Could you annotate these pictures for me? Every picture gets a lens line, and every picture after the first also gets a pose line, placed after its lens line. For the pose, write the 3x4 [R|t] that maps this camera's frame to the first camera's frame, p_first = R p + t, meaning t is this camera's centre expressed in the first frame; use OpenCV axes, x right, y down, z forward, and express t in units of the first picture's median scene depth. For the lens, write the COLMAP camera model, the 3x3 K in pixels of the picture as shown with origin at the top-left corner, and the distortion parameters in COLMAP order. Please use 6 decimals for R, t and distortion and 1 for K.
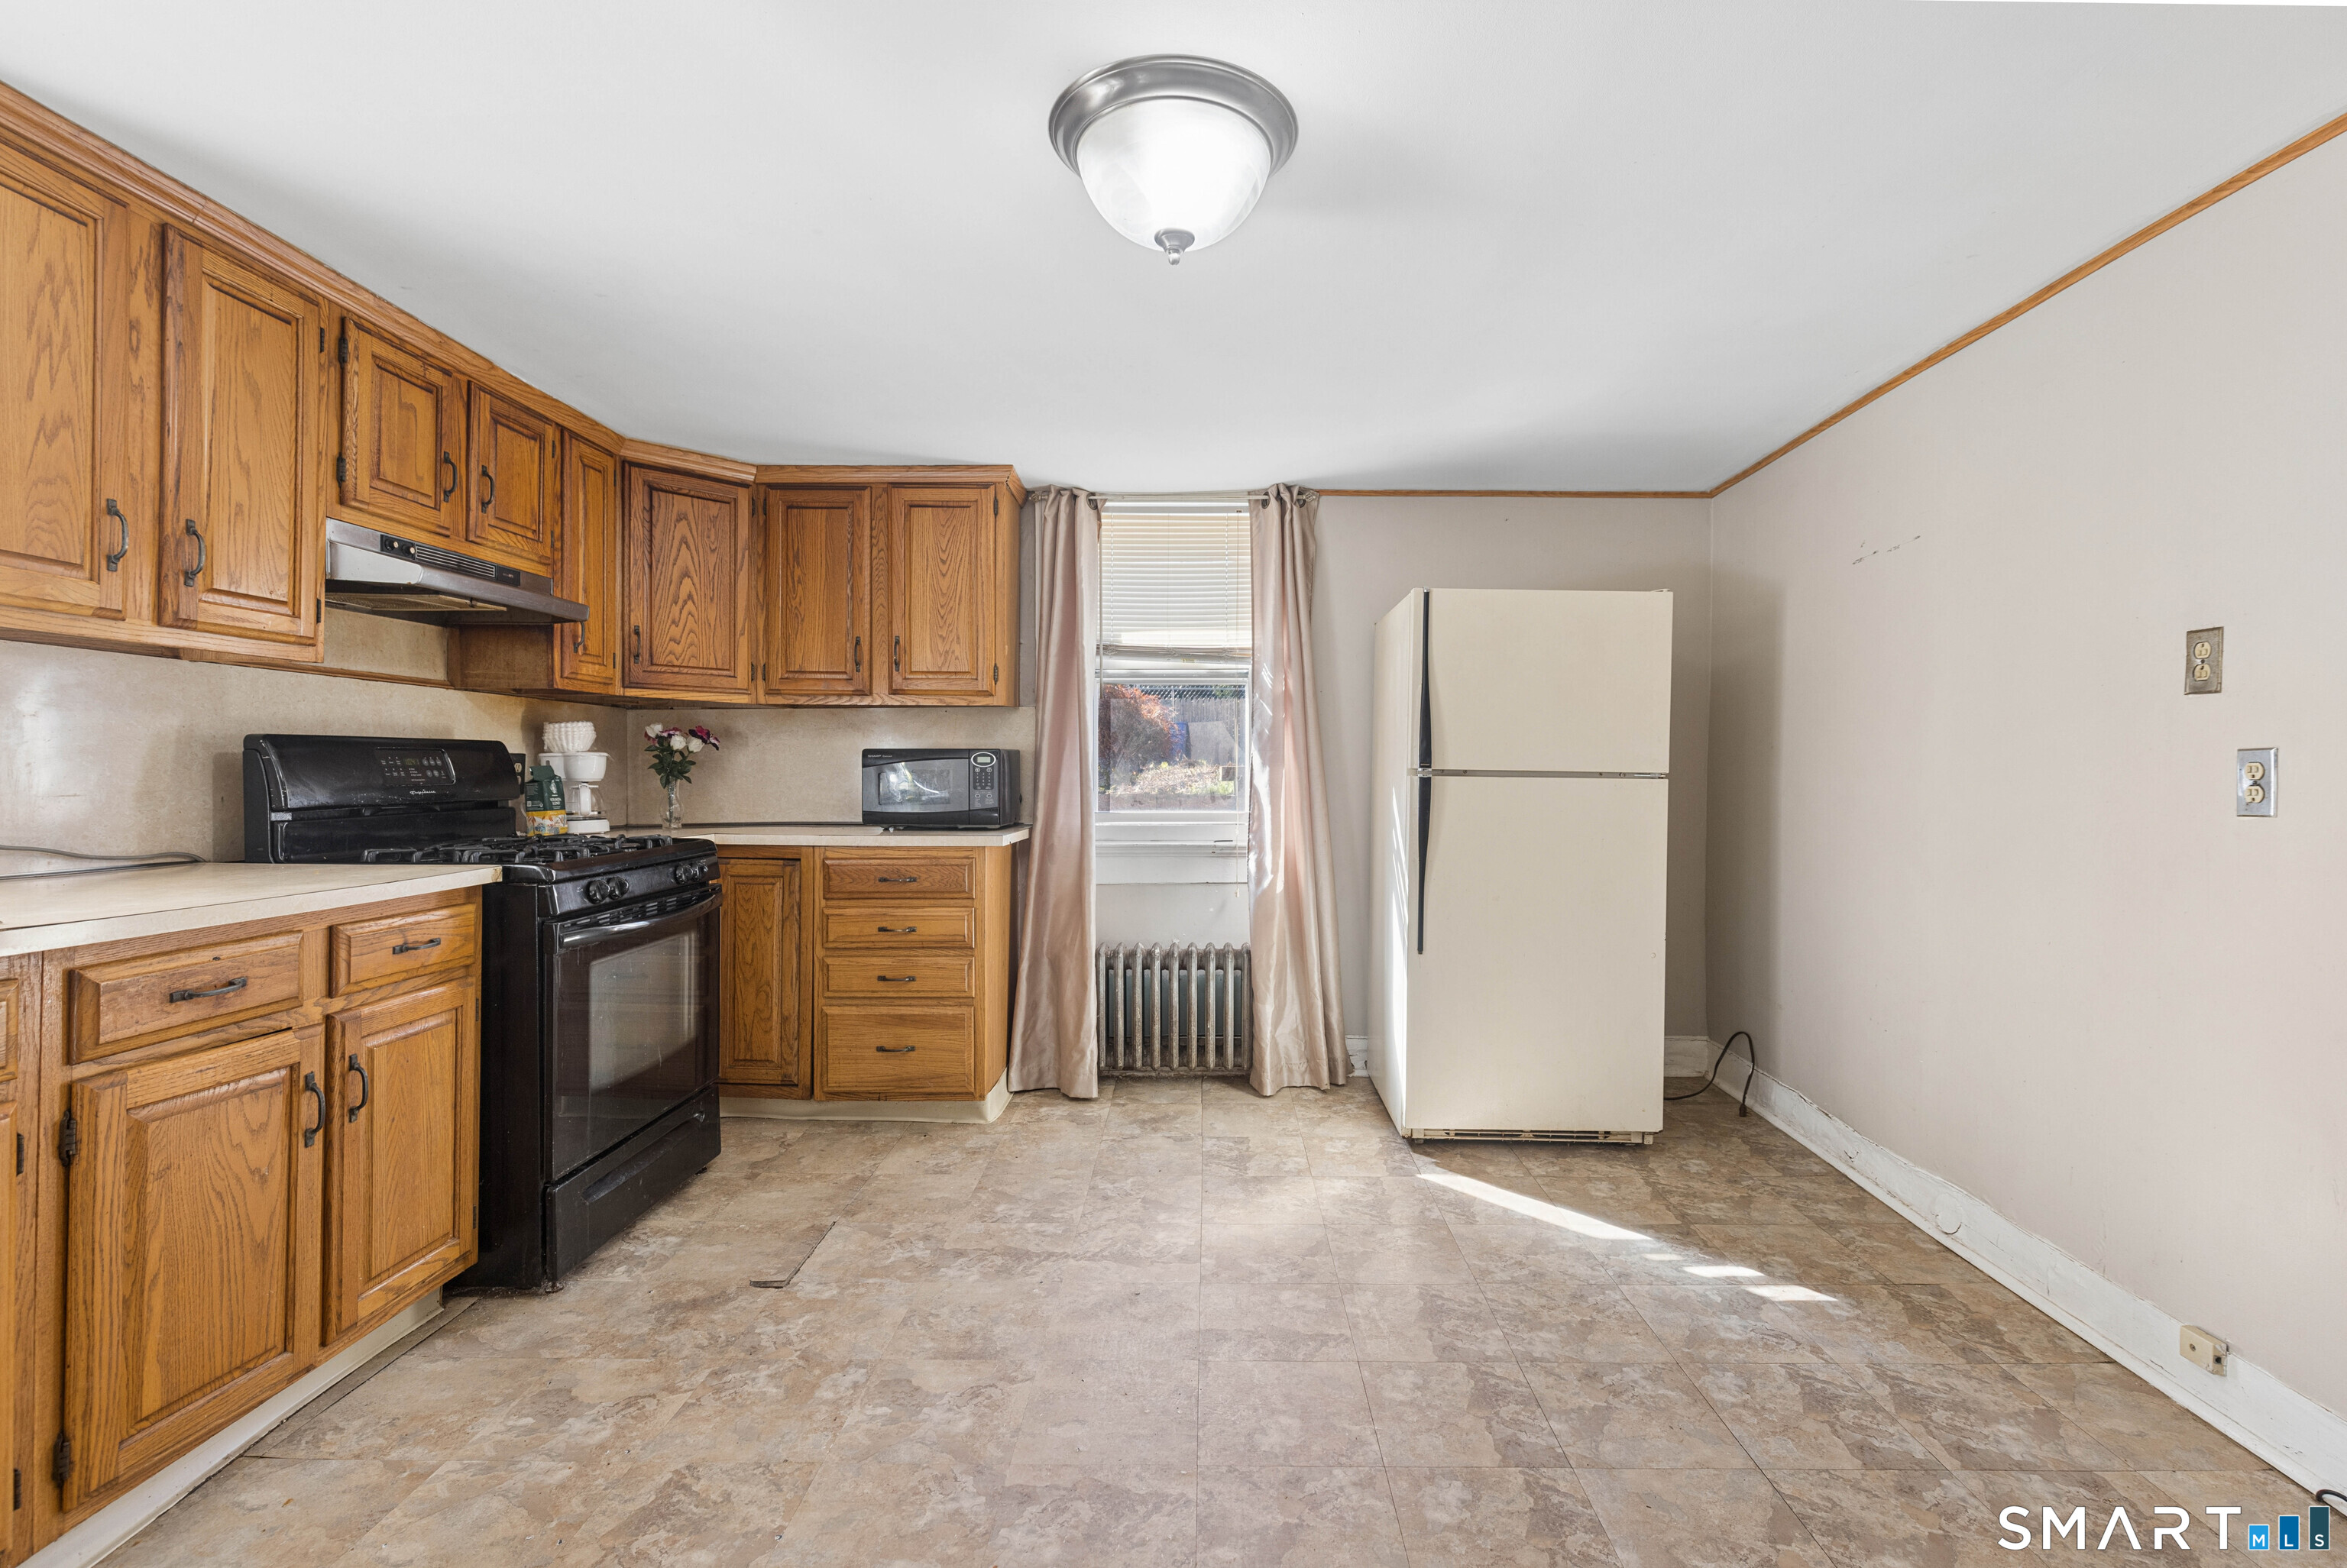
lens RADIAL K [[1092.6, 0, 1181.3], [0, 1092.6, 769.0], [0, 0, 1]] dist [0.014297, -0.000148]
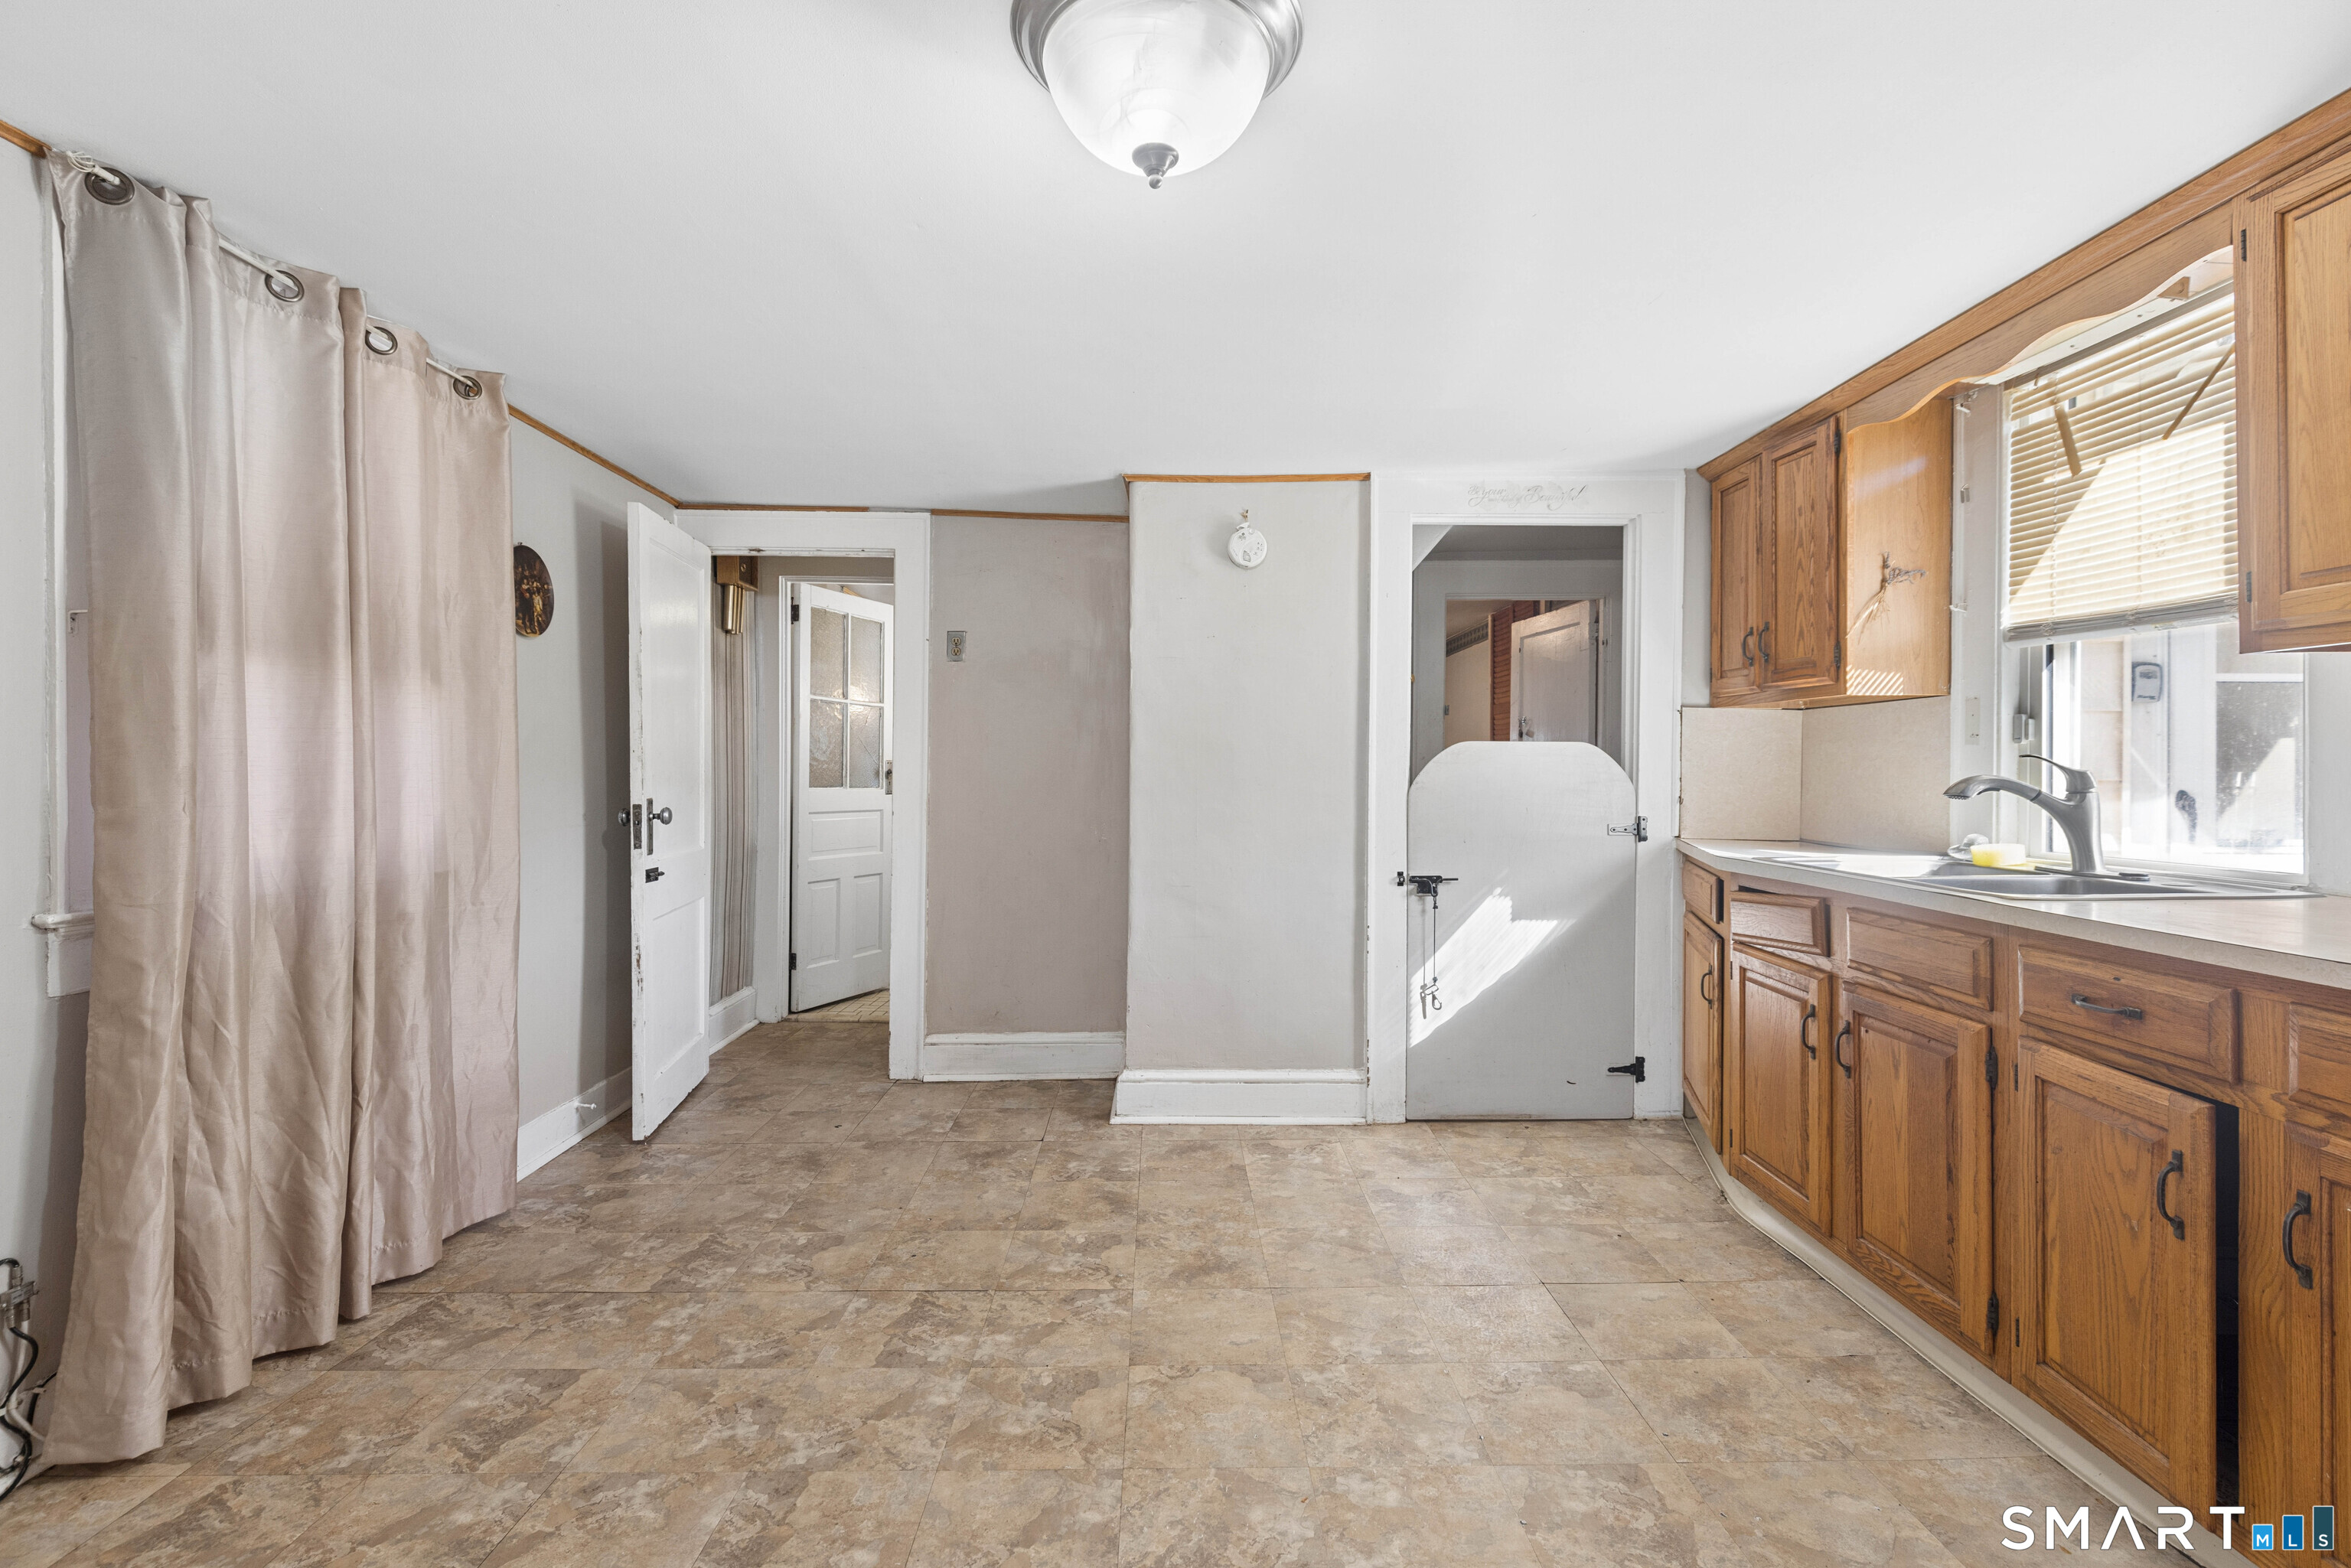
lens RADIAL K [[1049.3, 0, 1170.0], [0, 1049.3, 763.6], [0, 0, 1]] dist [0.003141, -0.000074]
pose [[-0.999688, -0.009352, -0.023161, -0.002105], [-0.009171, 0.999927, -0.007893, -0.004061], [0.023234, -0.007678, -0.999701, 1.201224]]
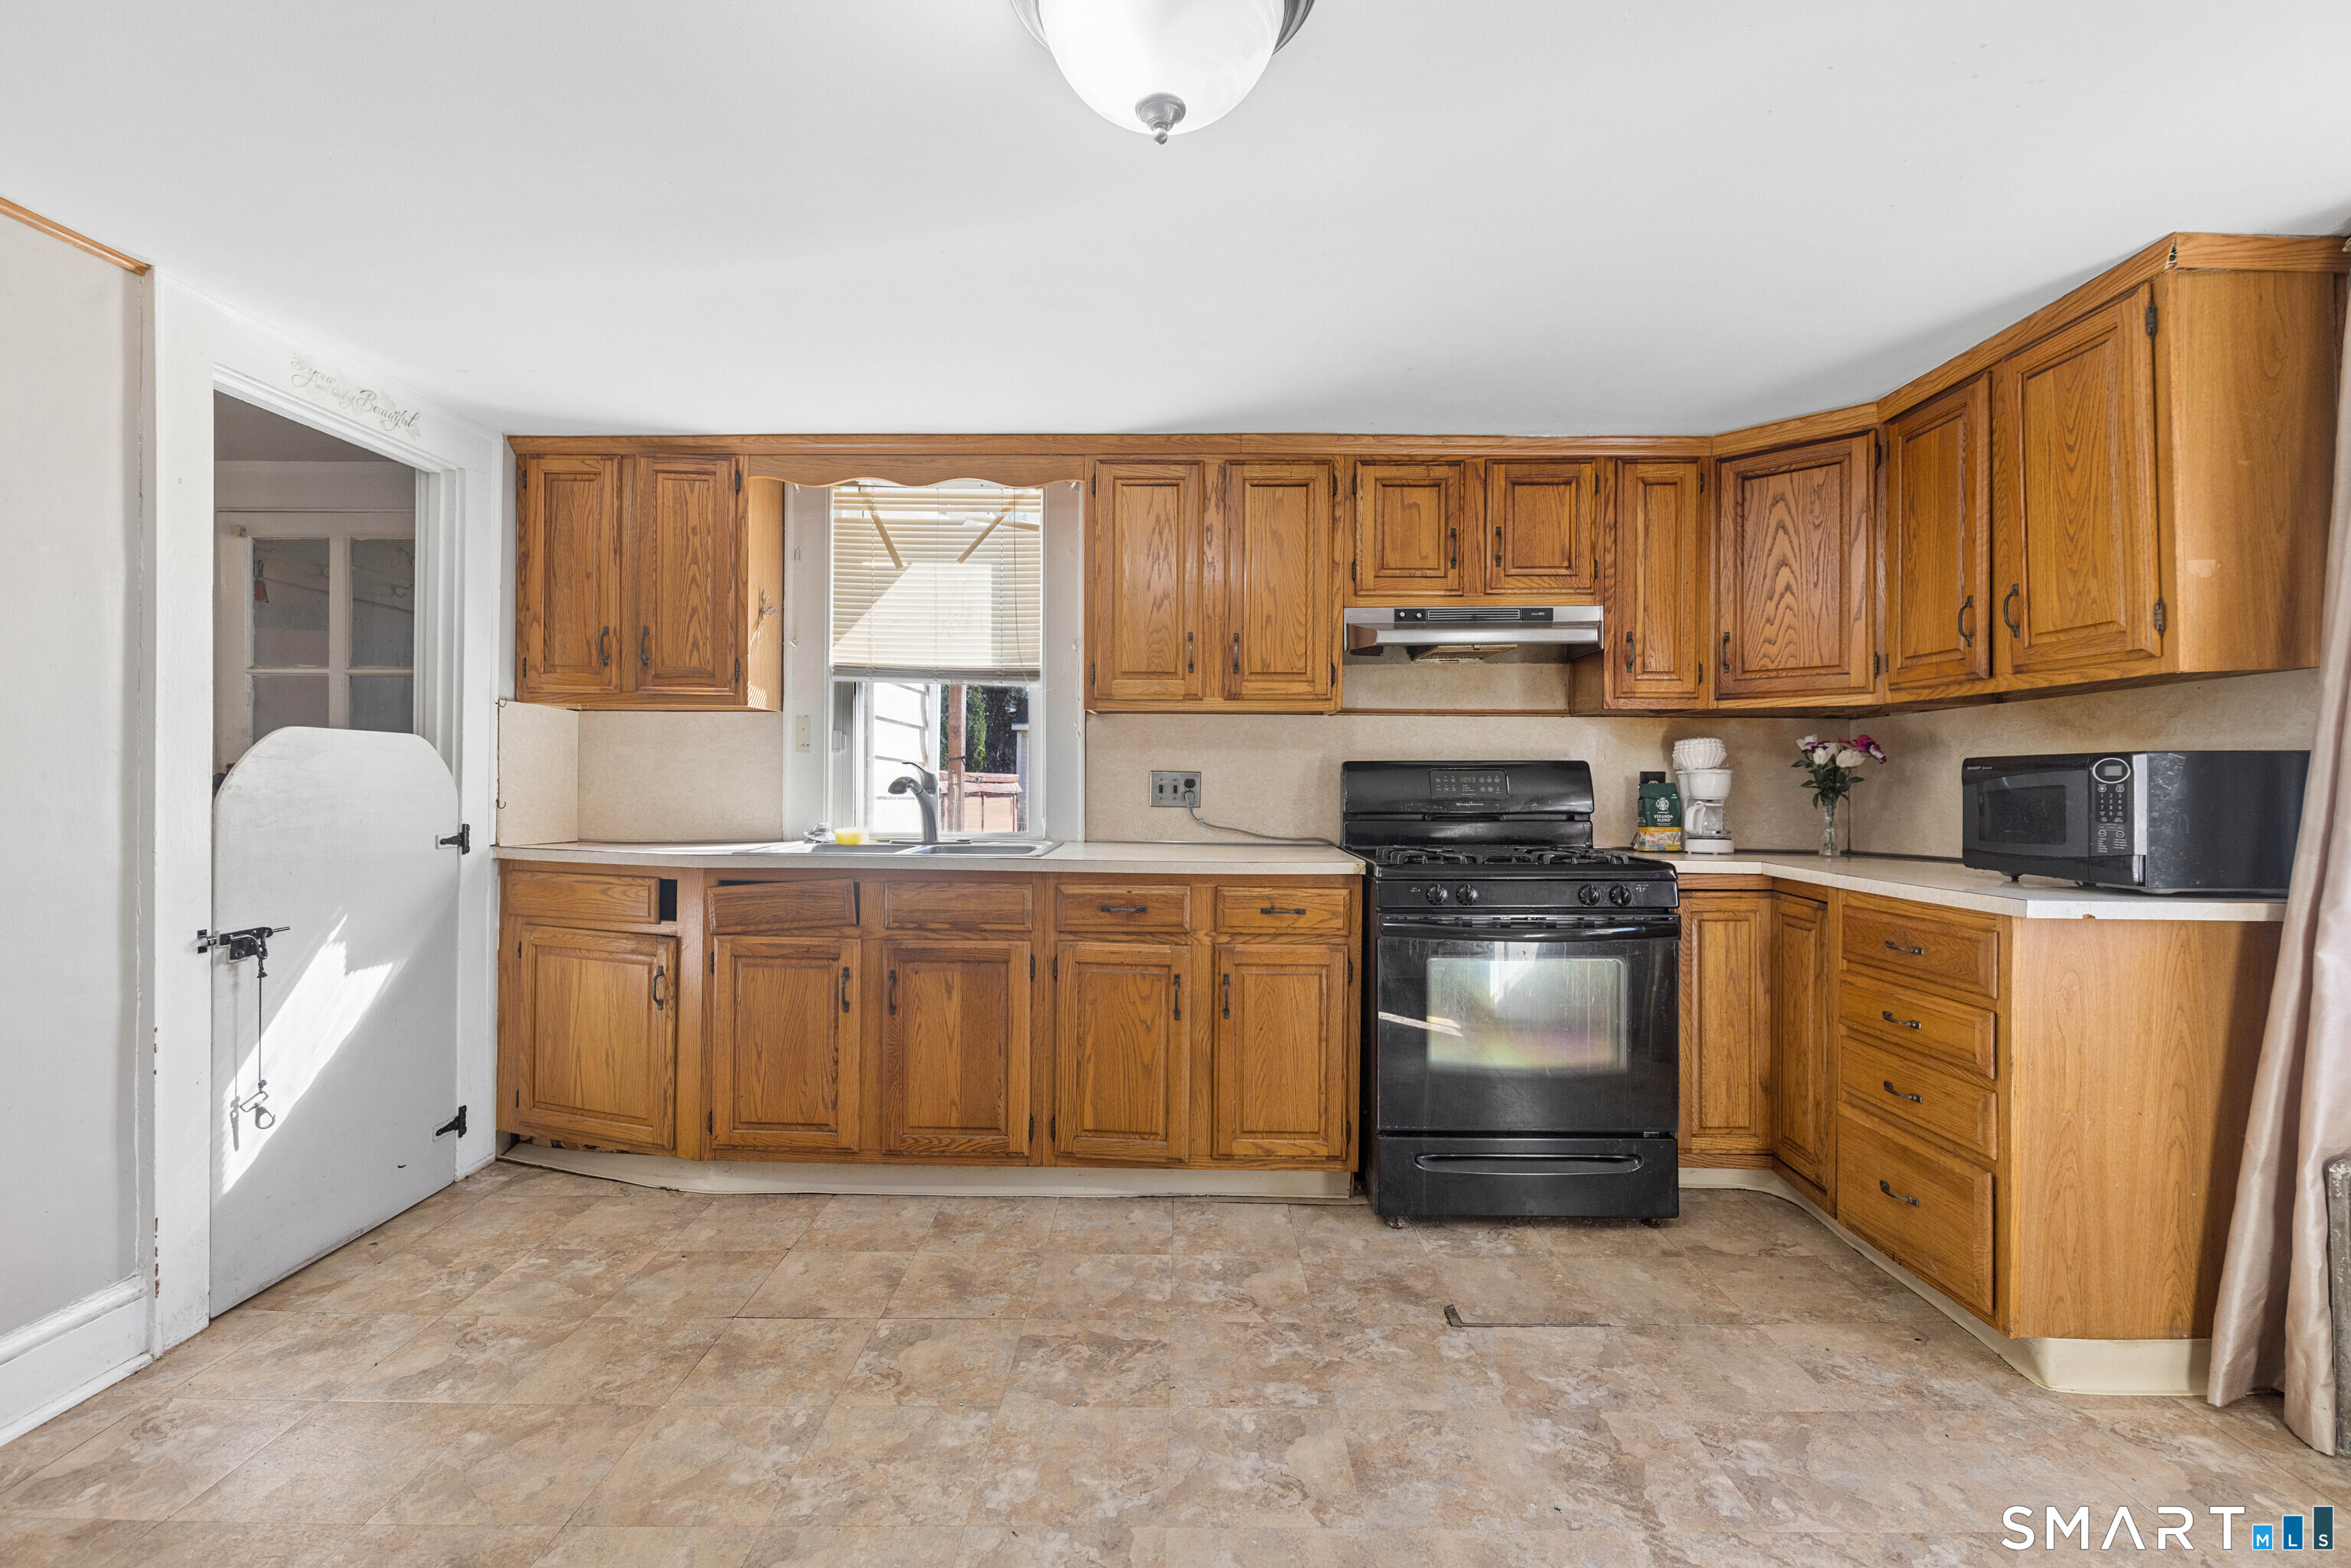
lens RADIAL K [[1057.7, 0, 1180.0], [0, 1057.7, 776.8], [0, 0, 1]] dist [0.005885, -0.000990]
pose [[0.004264, -0.009005, -0.999950, 0.500317], [-0.004563, 0.999949, -0.009024, 0.002449], [0.999980, 0.004601, 0.004223, 0.670558]]
